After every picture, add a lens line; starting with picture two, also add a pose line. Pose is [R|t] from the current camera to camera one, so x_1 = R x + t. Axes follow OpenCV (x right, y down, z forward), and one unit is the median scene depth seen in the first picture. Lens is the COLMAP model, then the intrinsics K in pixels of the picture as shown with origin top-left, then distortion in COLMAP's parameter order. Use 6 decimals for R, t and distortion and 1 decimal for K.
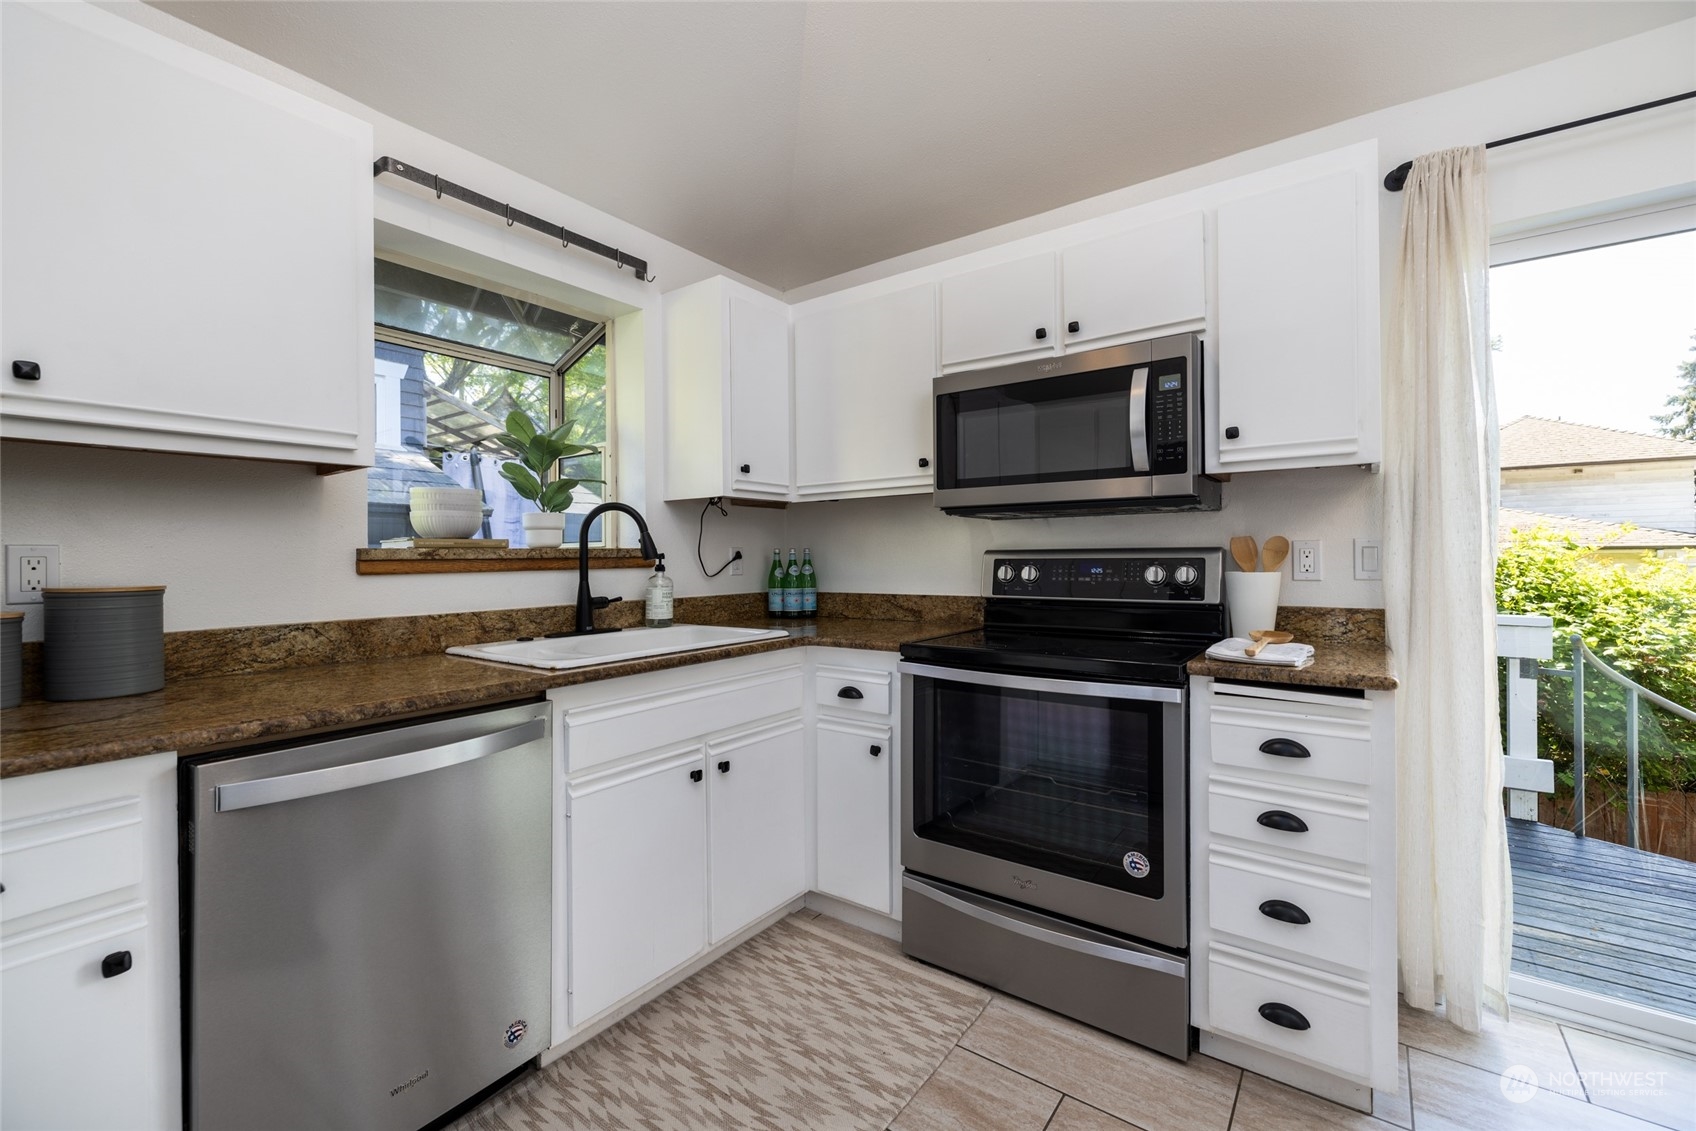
lens RADIAL K [[704.9, 0, 848.6], [0, 704.9, 555.8], [0, 0, 1]] dist [-0.000976, 0.000027]
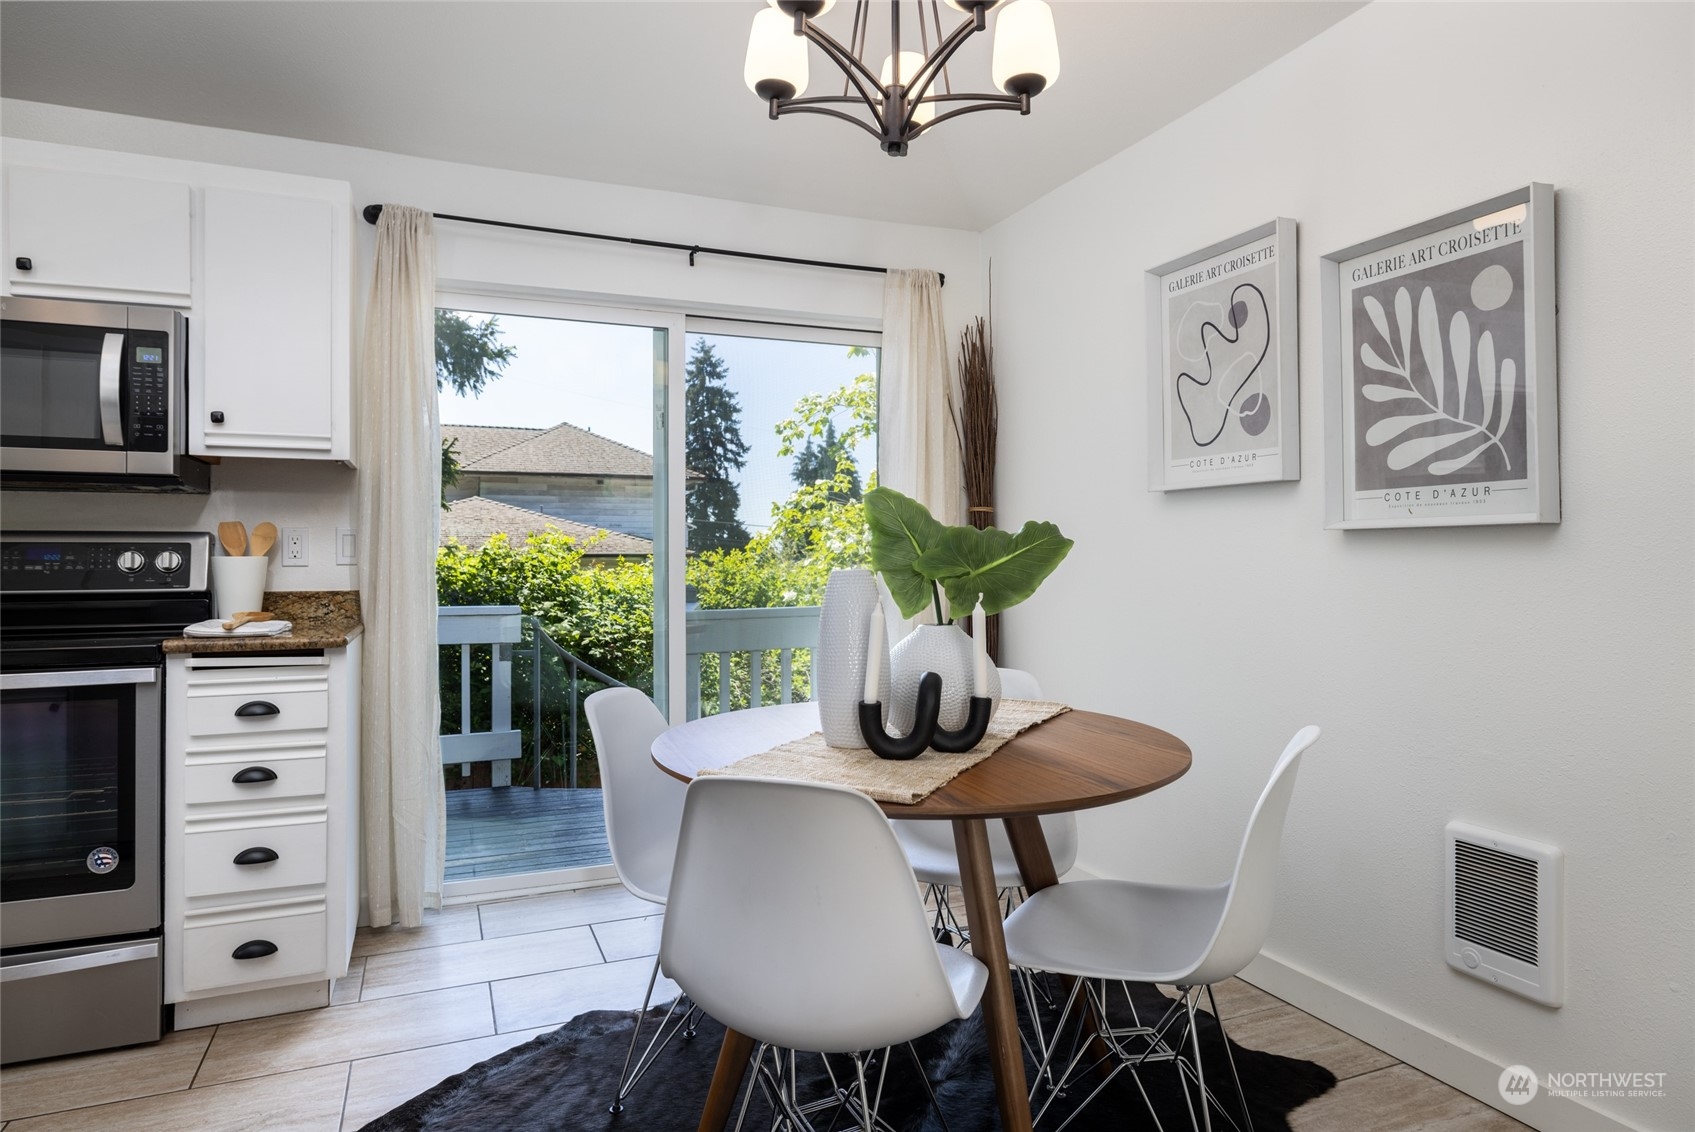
lens RADIAL K [[992.7, 0, 843.9], [0, 992.7, 558.6], [0, 0, 1]] dist [-0.004372, -0.000258]
pose [[0.520546, 0.010117, 0.853774, -0.189727], [-0.003468, 0.999947, -0.009734, 0.037374], [-0.853826, 0.002107, 0.520553, -0.484117]]
